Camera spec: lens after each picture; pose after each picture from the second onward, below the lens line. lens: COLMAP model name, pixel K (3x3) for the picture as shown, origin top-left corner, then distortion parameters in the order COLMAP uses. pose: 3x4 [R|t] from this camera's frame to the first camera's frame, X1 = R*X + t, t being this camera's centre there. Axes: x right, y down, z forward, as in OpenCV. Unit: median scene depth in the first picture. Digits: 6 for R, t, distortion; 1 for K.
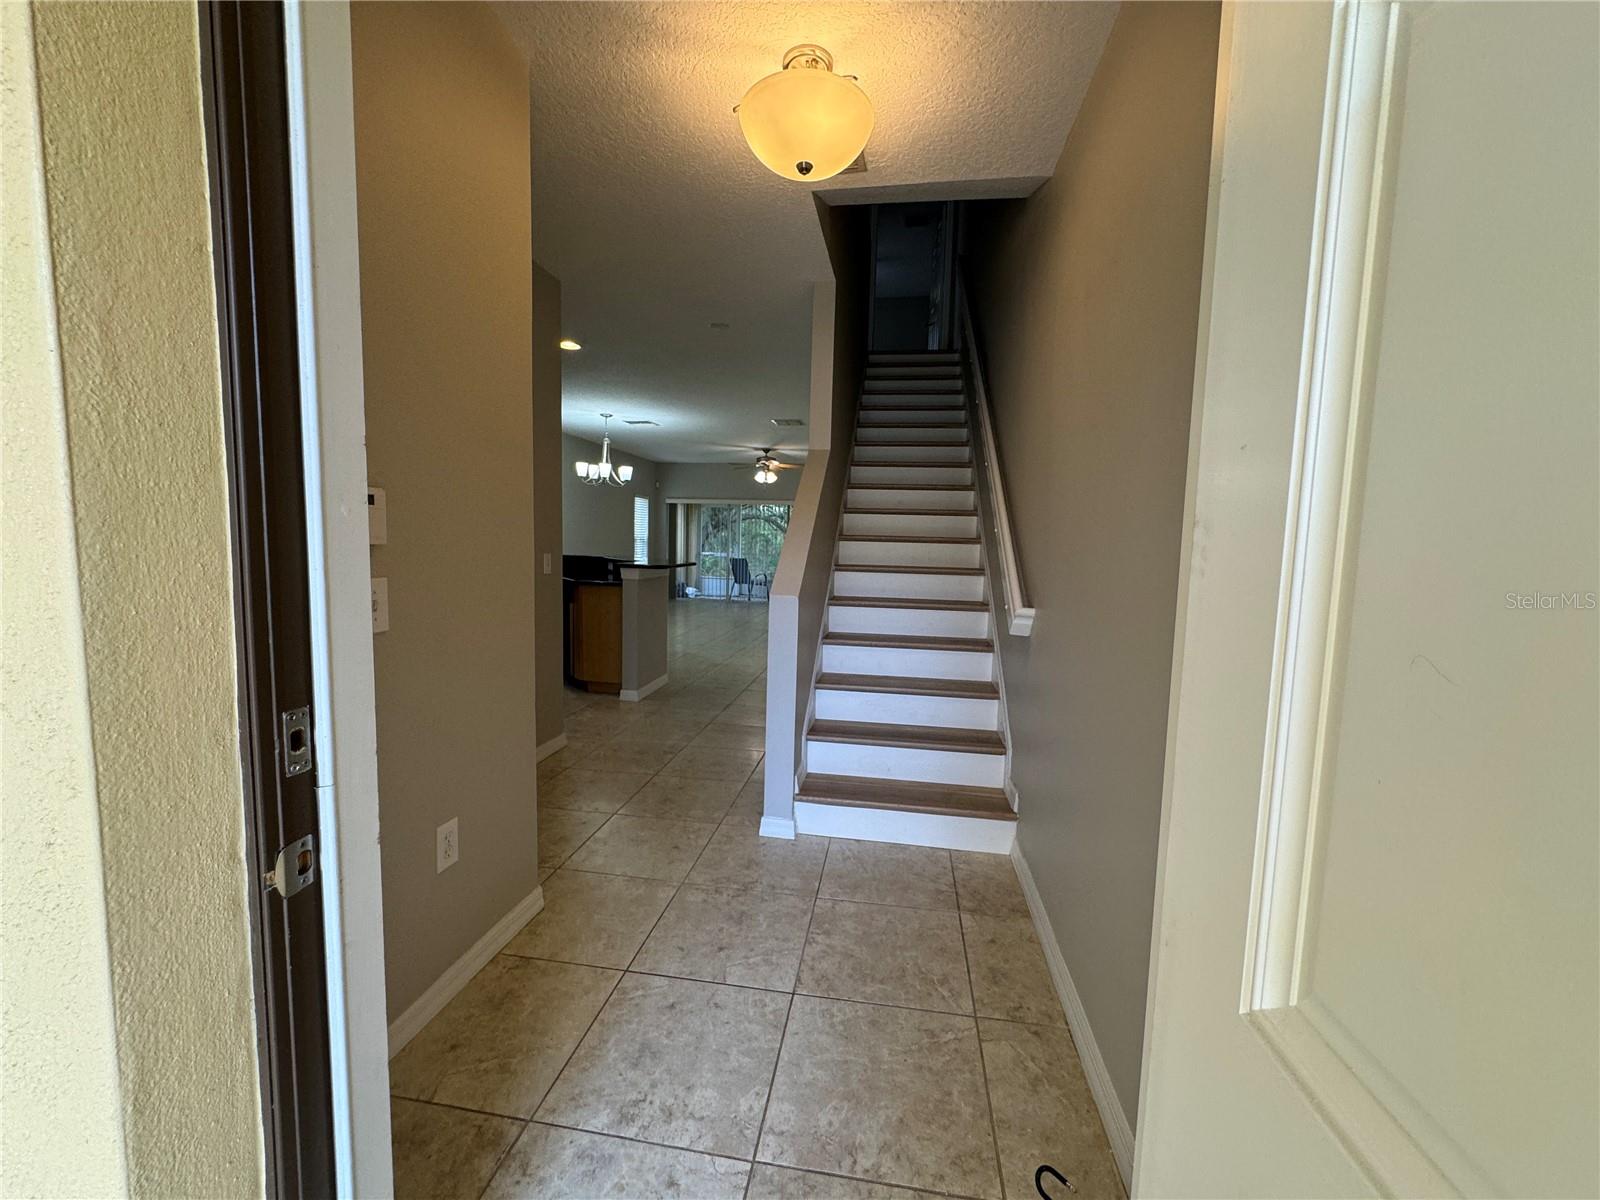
lens RADIAL K [[642.4, 0, 799.0], [0, 642.4, 598.3], [0, 0, 1]] dist [-0.003490, 0.000799]
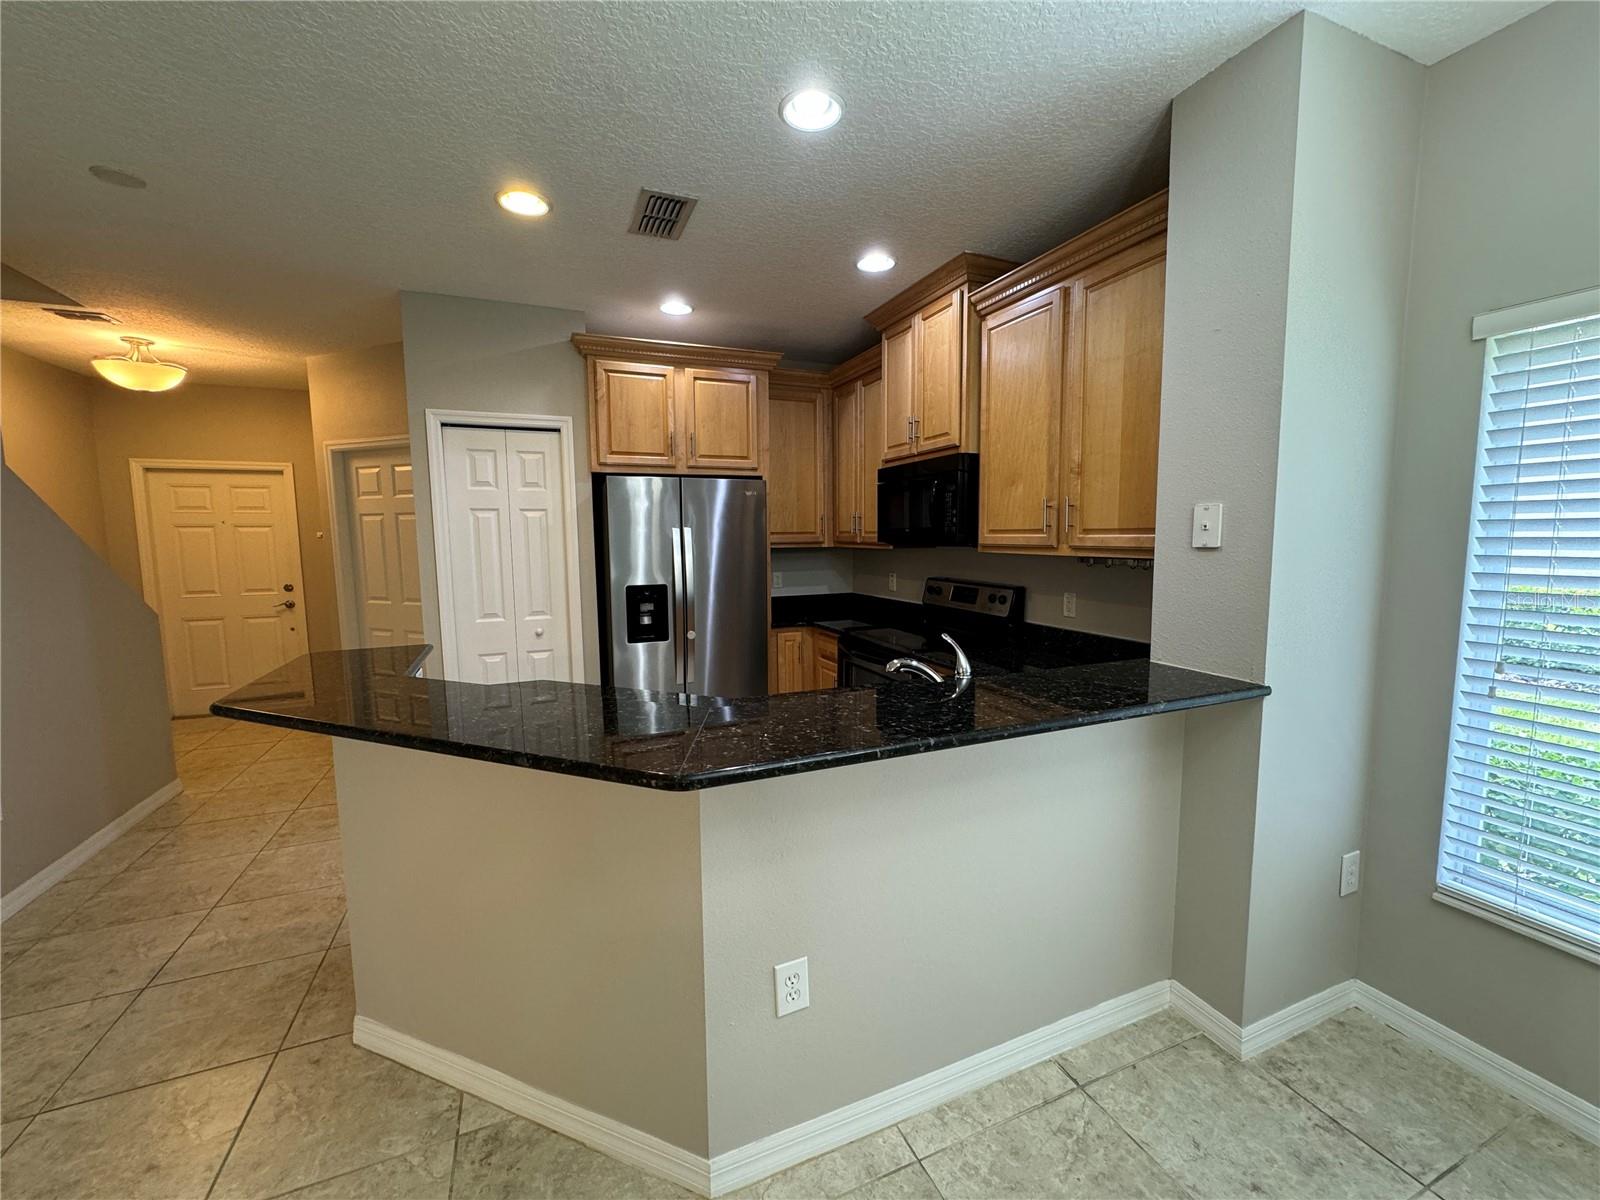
lens RADIAL K [[642.4, 0, 799.0], [0, 642.4, 598.3], [0, 0, 1]] dist [-0.003490, 0.000799]
pose [[-0.849827, 0.036591, -0.525791, -0.170884], [-0.059854, 0.984434, 0.165250, -0.121178], [0.523653, 0.171905, -0.834408, 0.995365]]
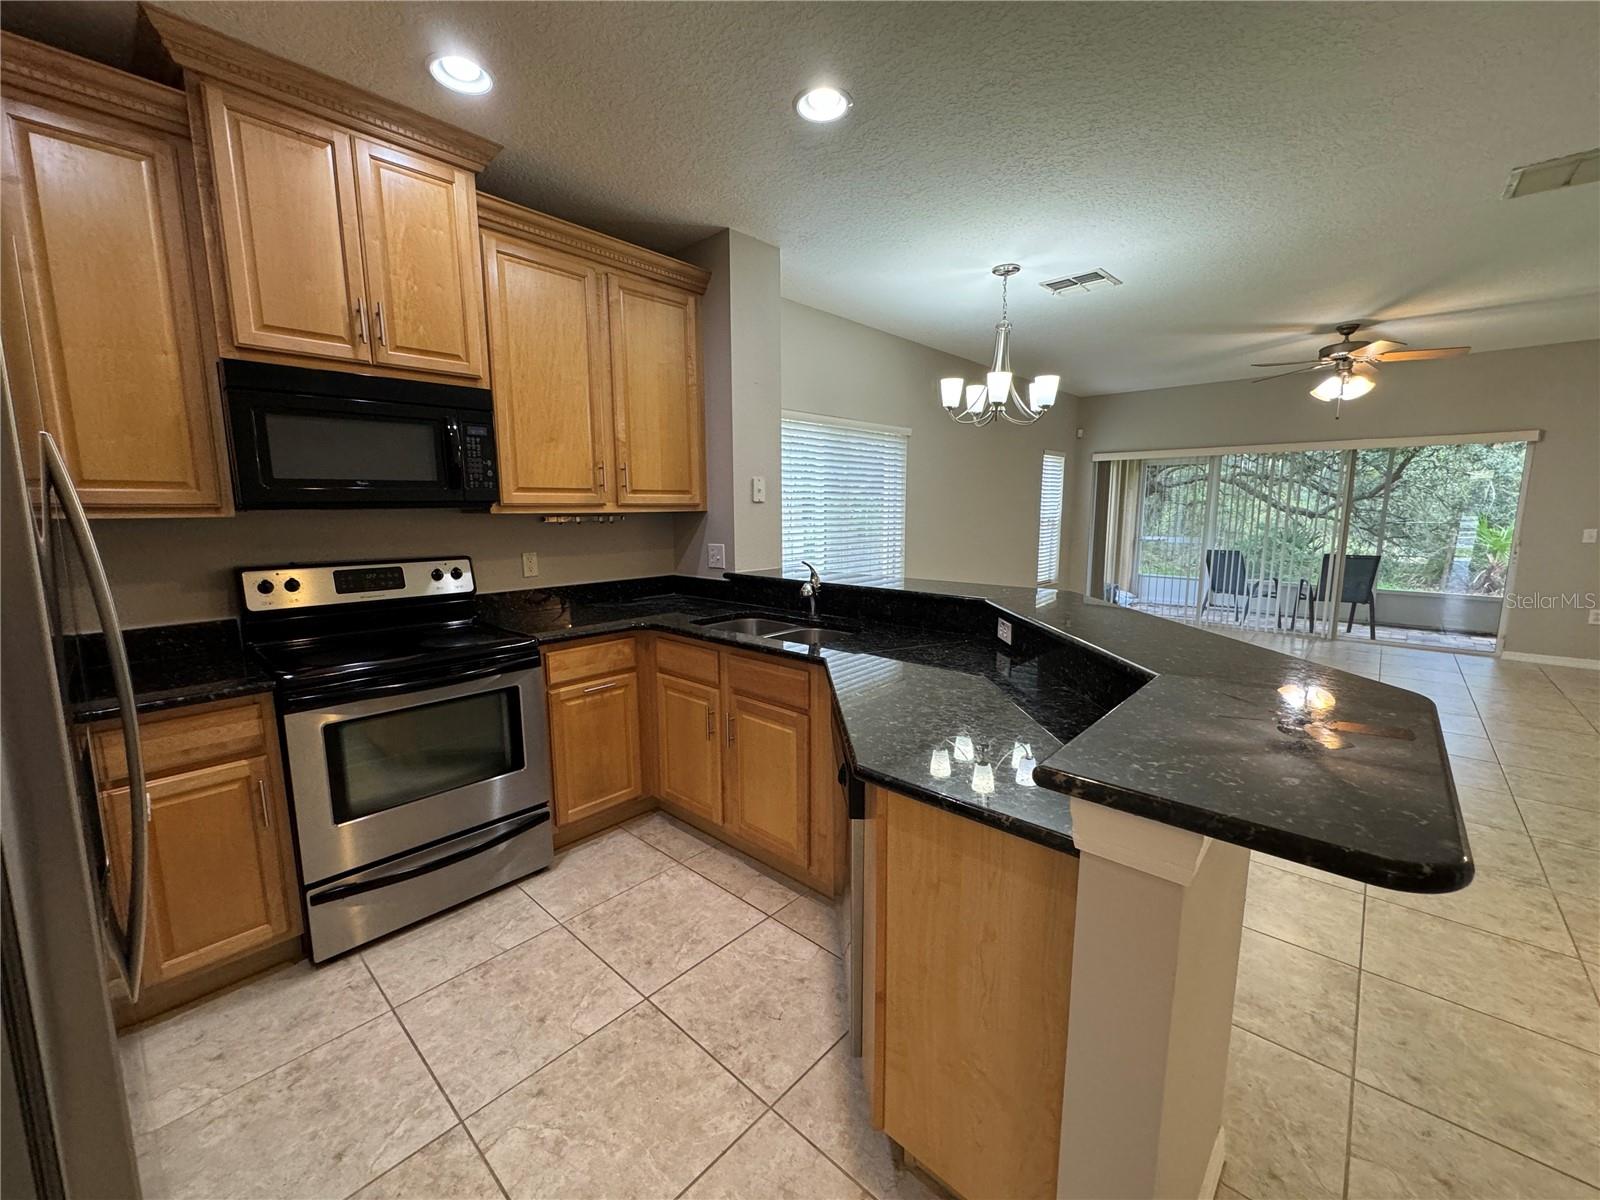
lens RADIAL K [[642.4, 0, 799.0], [0, 642.4, 598.3], [0, 0, 1]] dist [-0.003490, 0.000799]
pose [[0.833998, 0.049918, -0.549504, -0.157789], [-0.024867, 0.998288, 0.052945, -0.067608], [0.551206, -0.030491, 0.833812, 0.521455]]
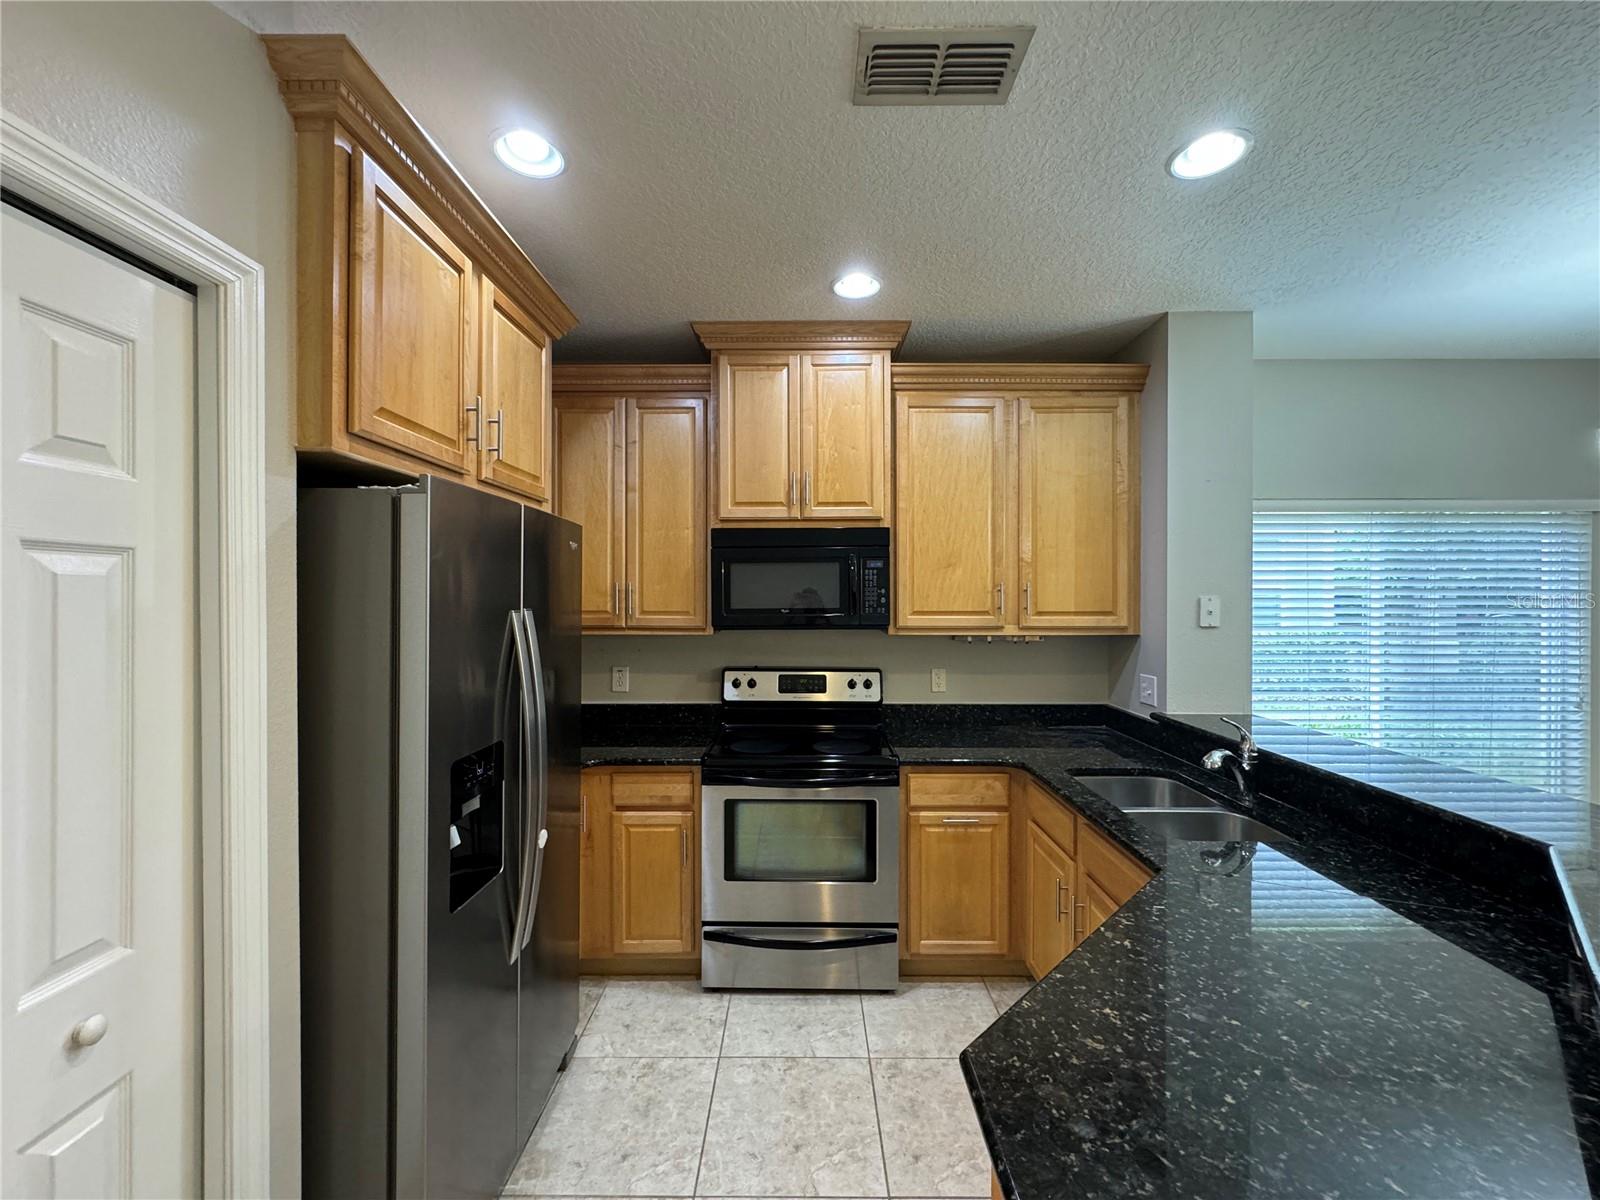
lens RADIAL K [[642.4, 0, 799.0], [0, 642.4, 598.3], [0, 0, 1]] dist [-0.003490, 0.000799]
pose [[0.147871, -0.020919, -0.988785, -0.117981], [-0.087064, 0.995619, -0.034084, -0.093797], [0.985167, 0.091128, 0.145402, 0.606463]]
